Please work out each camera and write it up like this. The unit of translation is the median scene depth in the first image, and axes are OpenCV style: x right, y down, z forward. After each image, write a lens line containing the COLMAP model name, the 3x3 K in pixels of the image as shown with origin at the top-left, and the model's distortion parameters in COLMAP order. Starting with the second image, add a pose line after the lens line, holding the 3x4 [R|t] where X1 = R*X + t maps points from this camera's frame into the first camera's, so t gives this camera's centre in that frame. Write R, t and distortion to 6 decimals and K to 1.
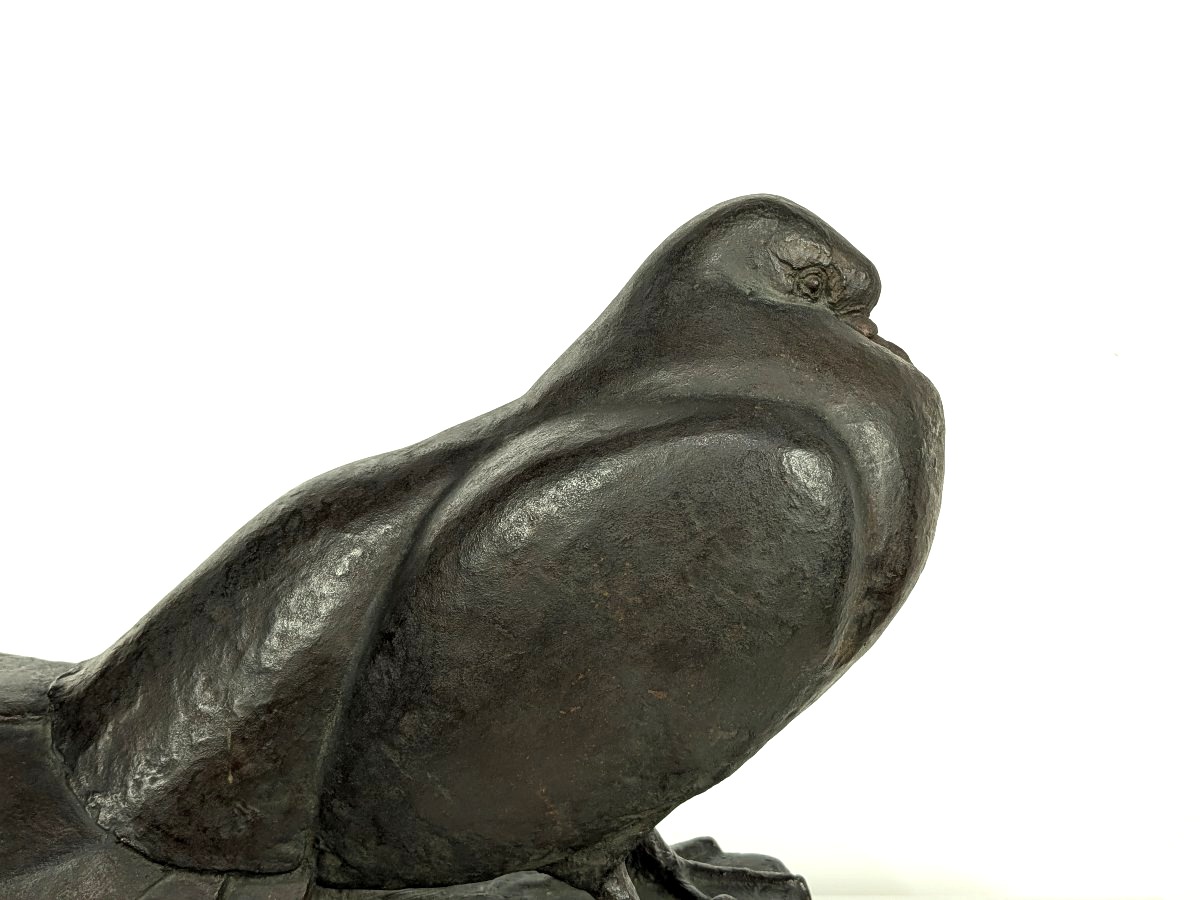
lens RADIAL K [[1436.8, 0, 643.5], [0, 1436.8, 438.0], [0, 0, 1]] dist [0.012993, 0.000000]
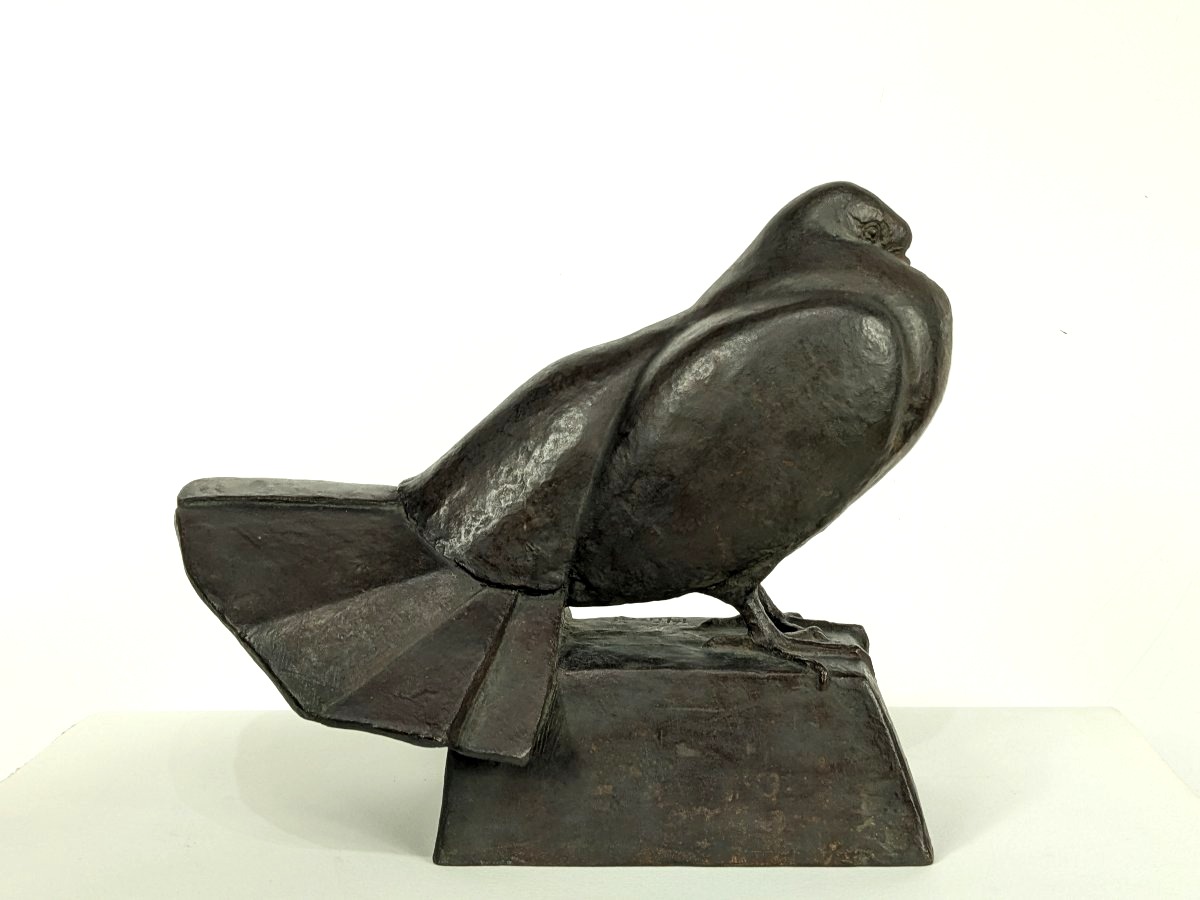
lens RADIAL K [[1436.8, 0, 604.0], [0, 1436.8, 439.3], [0, 0, 1]] dist [0.012993, 0.000000]
pose [[0.999958, -0.000719, -0.009180, -0.181220], [0.000108, 0.997794, -0.066387, 0.246582], [0.009207, 0.066383, 0.997752, -0.662809]]
